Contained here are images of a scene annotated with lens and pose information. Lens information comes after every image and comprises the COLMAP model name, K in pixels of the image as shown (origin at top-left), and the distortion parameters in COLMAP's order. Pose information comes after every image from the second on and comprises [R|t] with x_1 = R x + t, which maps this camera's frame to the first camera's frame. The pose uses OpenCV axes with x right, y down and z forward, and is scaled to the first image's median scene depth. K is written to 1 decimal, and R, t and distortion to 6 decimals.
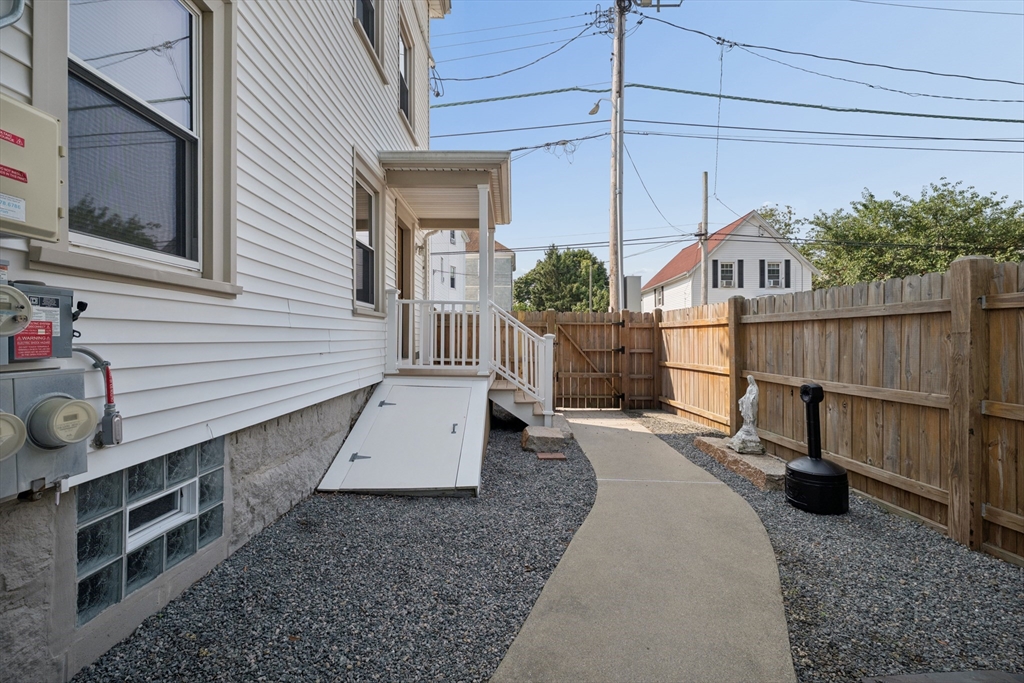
lens RADIAL K [[413.0, 0, 512.0], [0, 413.0, 341.5], [0, 0, 1]] dist [-0.000349, -0.000264]
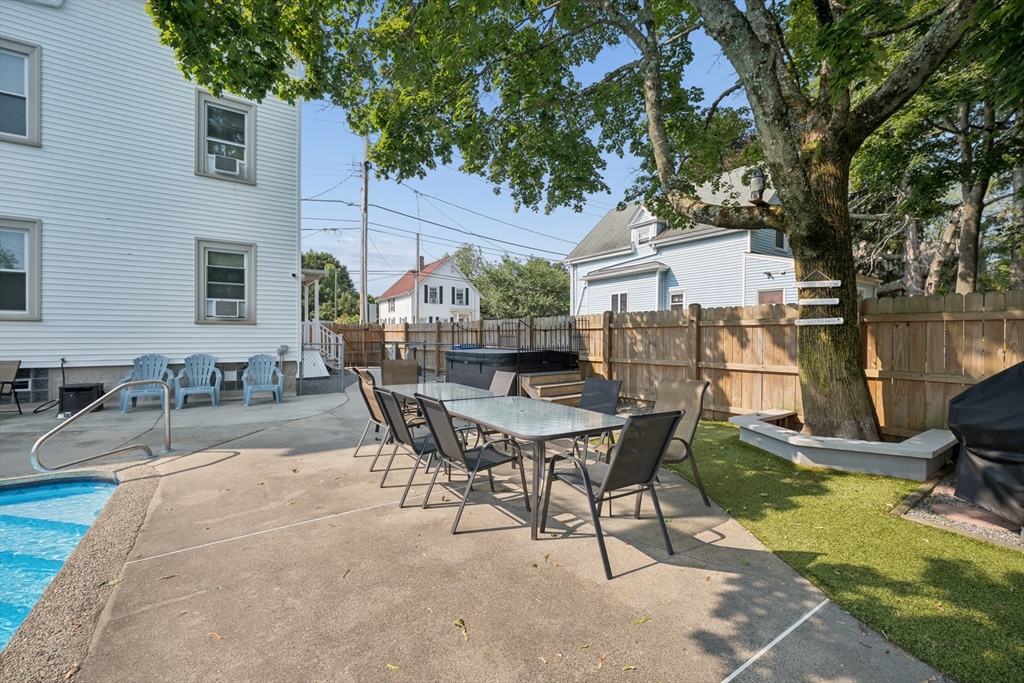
lens RADIAL K [[413.0, 0, 512.0], [0, 413.0, 341.5], [0, 0, 1]] dist [-0.000349, -0.000264]
pose [[0.819520, -0.002436, 0.573045, -0.892763], [-0.003518, 0.999951, 0.009281, -0.003045], [-0.573040, -0.009622, 0.819471, -3.066733]]
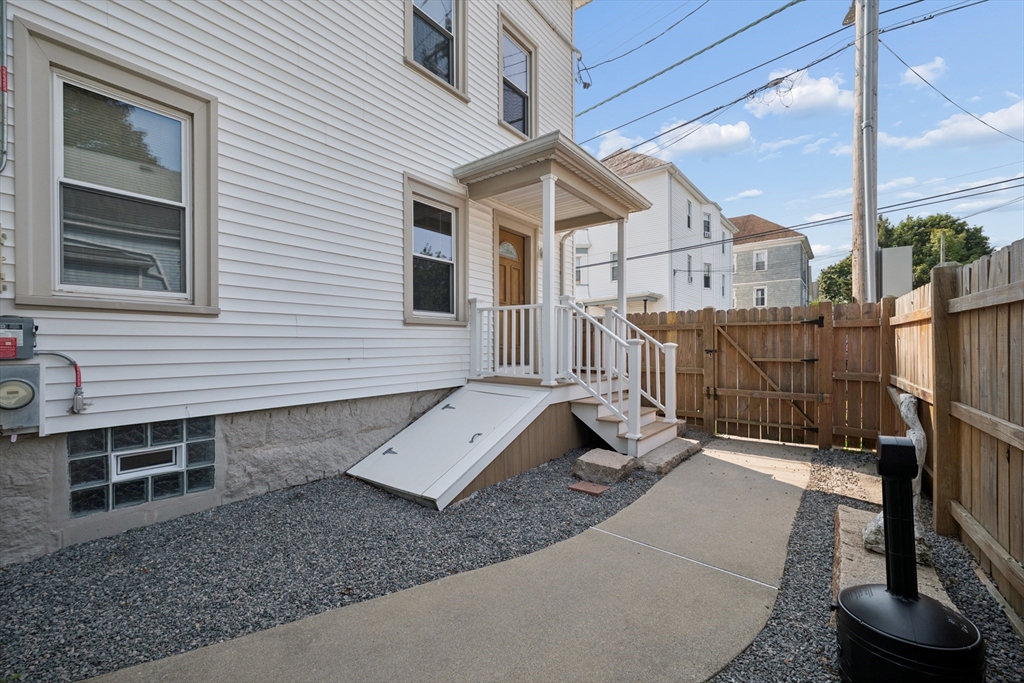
lens RADIAL K [[416.5, 0, 515.2], [0, 416.5, 352.1], [0, 0, 1]] dist [-0.001037, -0.000024]
pose [[0.795750, 0.004621, -0.605607, 0.545611], [0.001065, 0.999959, 0.009029, -0.000087], [0.605624, -0.007829, 0.795713, 0.289384]]
